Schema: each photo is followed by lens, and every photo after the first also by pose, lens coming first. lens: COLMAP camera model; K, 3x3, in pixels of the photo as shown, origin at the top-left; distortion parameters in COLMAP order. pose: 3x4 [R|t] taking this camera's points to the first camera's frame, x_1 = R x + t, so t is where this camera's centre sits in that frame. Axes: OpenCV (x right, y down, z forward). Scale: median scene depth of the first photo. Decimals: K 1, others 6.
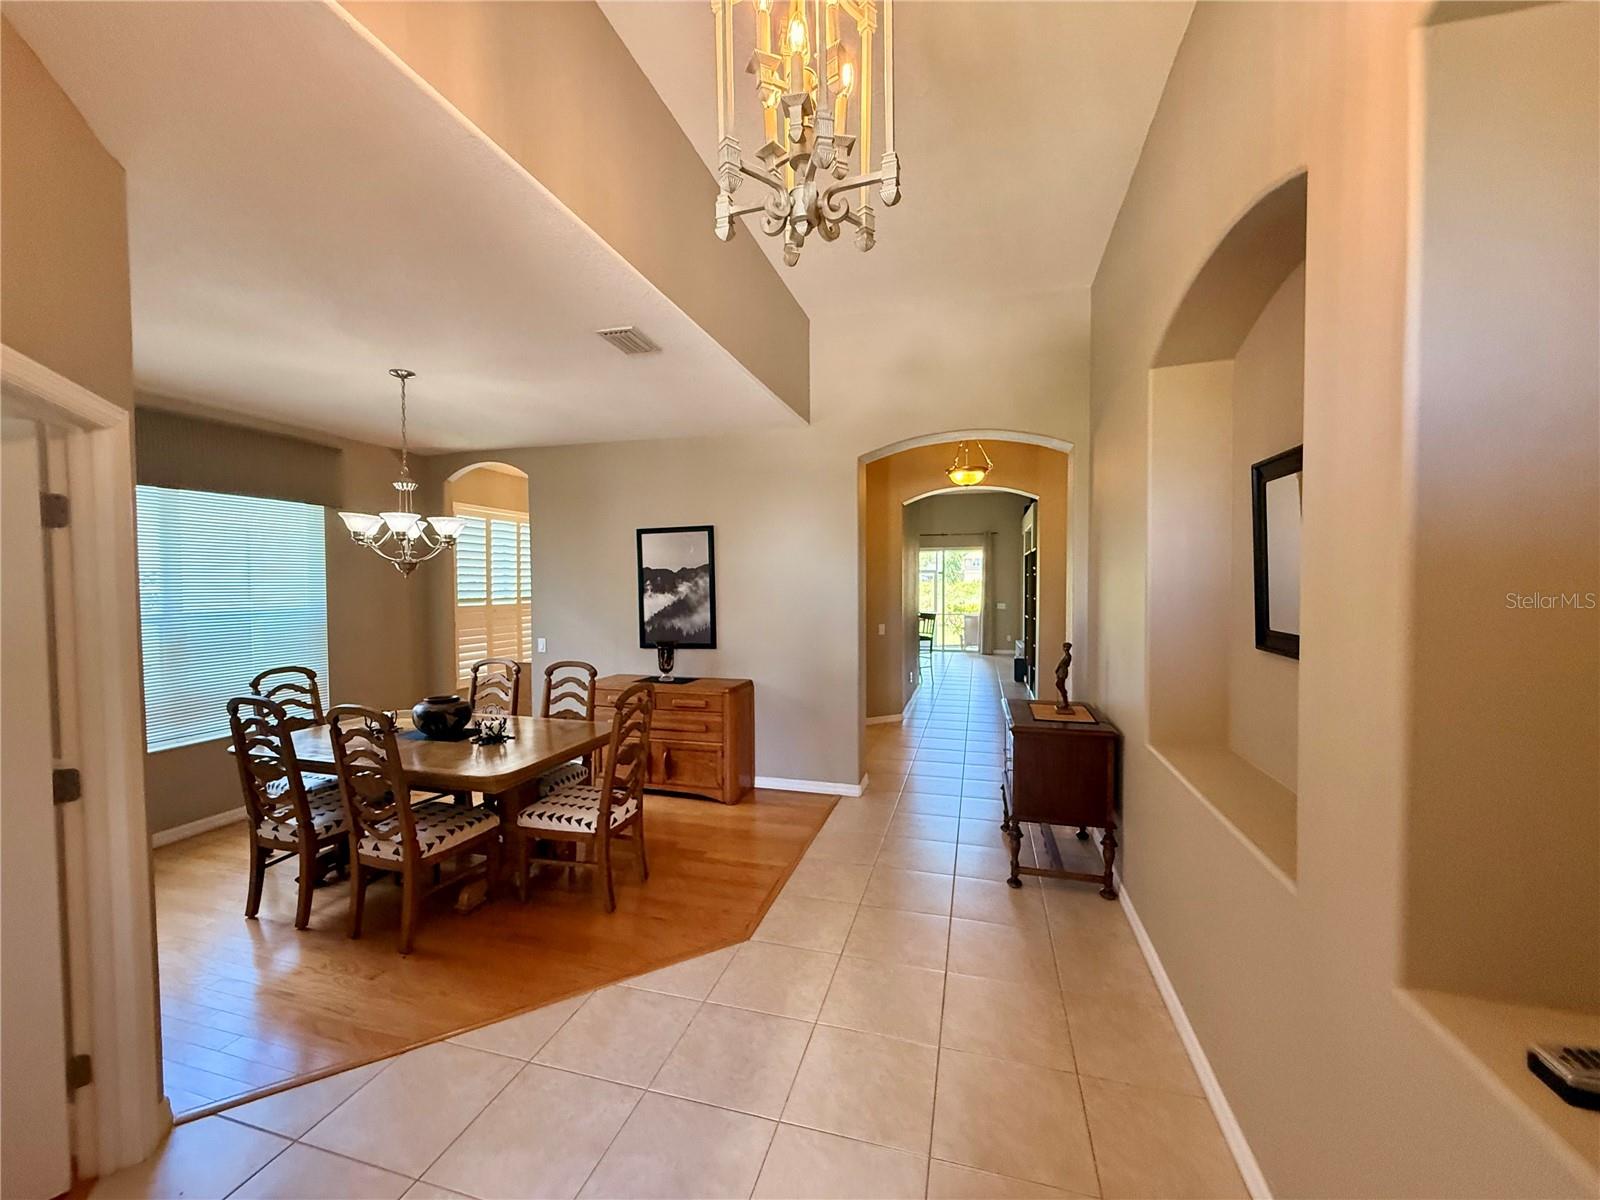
lens RADIAL K [[638.0, 0, 800.0], [0, 638.0, 600.0], [0, 0, 1]] dist [0.000071, 0.000355]
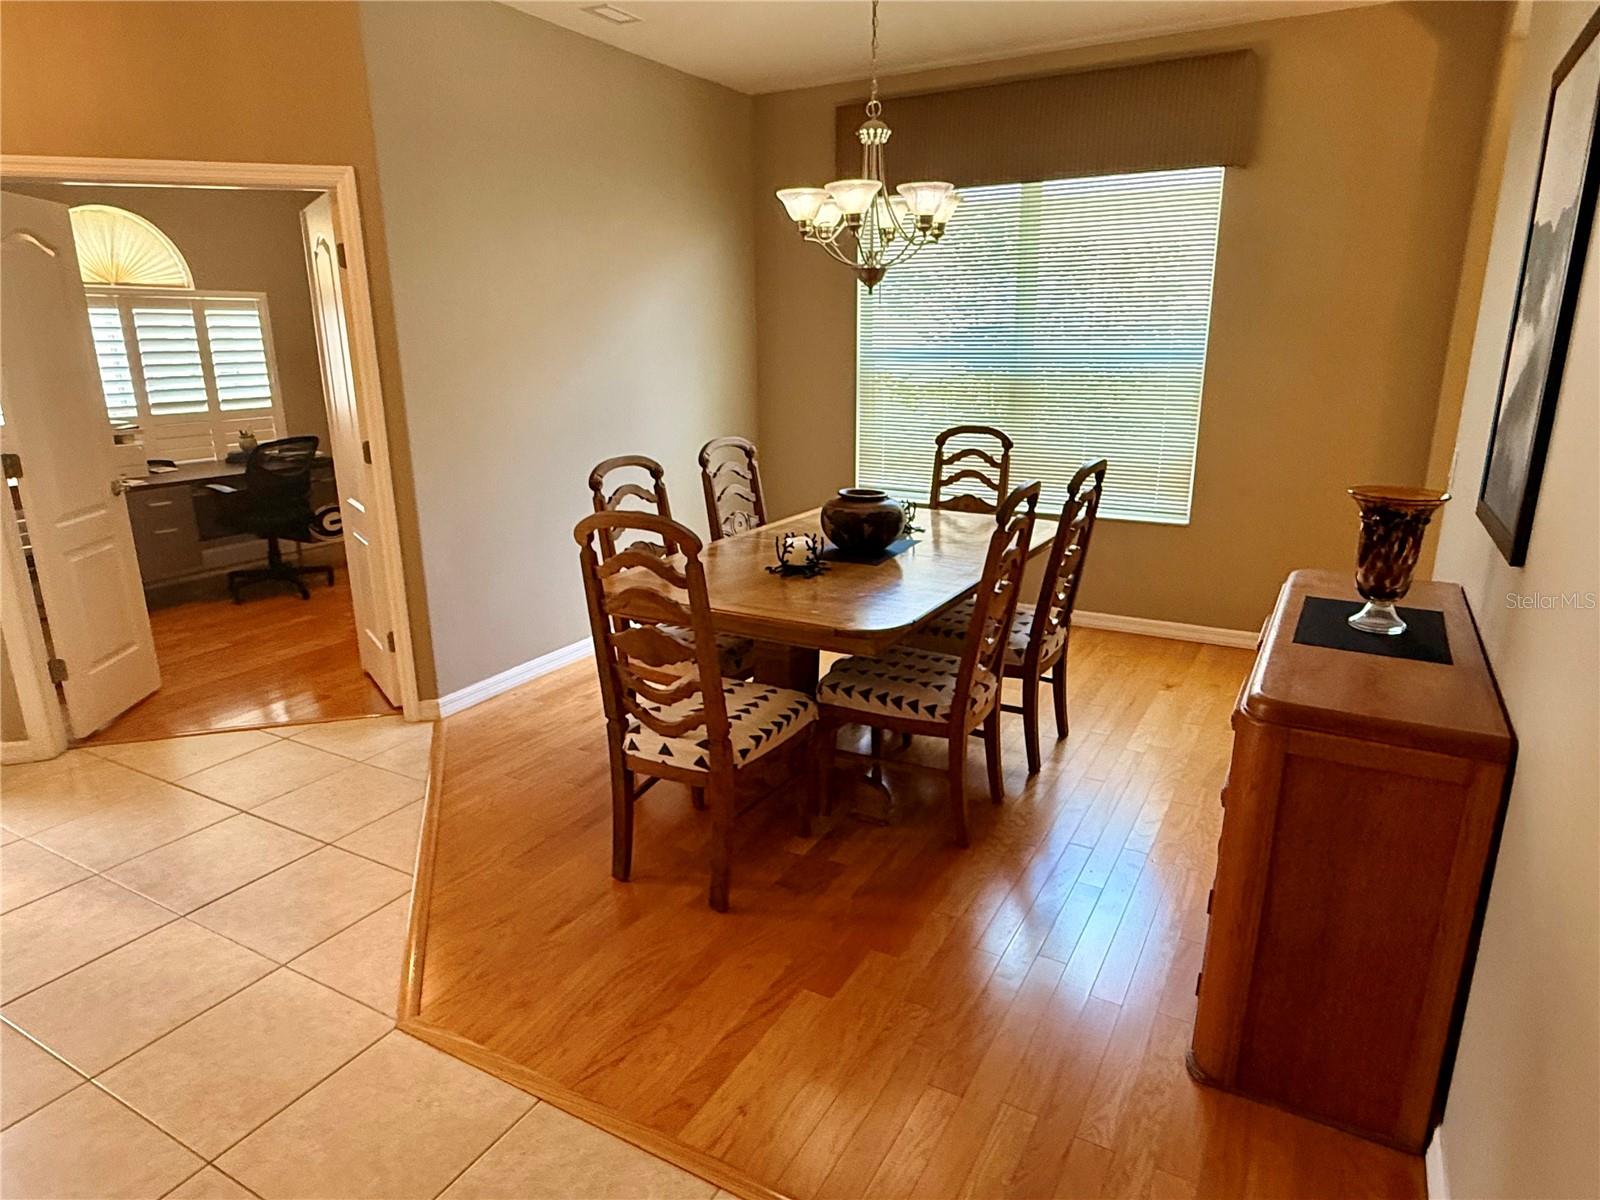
lens RADIAL K [[976.9, 0, 800.0], [0, 976.9, 600.0], [0, 0, 1]] dist [0.001848, 0.000225]
pose [[-0.235291, 0.262217, -0.935885, 0.289327], [-0.017442, 0.961624, 0.273814, -0.005659], [0.971768, 0.080749, -0.221688, 0.882176]]
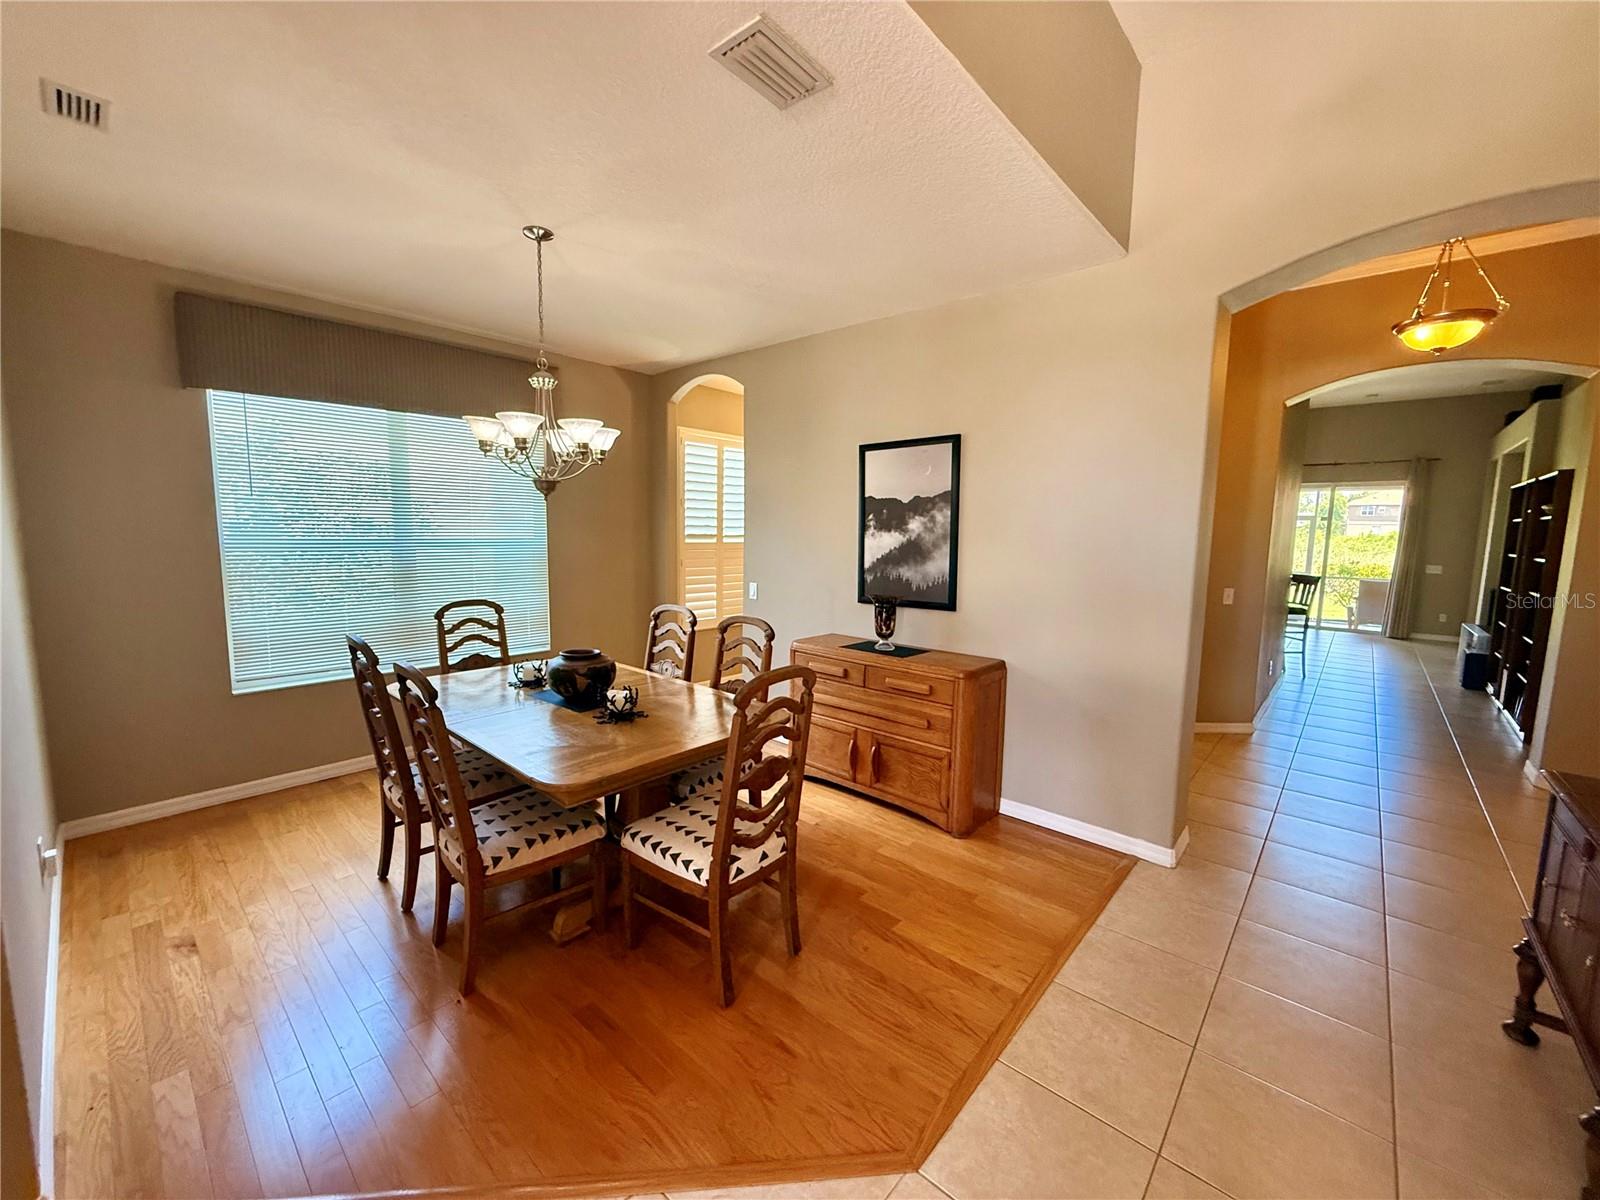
lens RADIAL K [[638.0, 0, 800.0], [0, 638.0, 600.0], [0, 0, 1]] dist [0.000071, 0.000355]
pose [[0.899989, 0.066747, -0.430772, 0.018812], [-0.030987, 0.995504, 0.089513, 0.006248], [0.434810, -0.067213, 0.898010, 0.308687]]
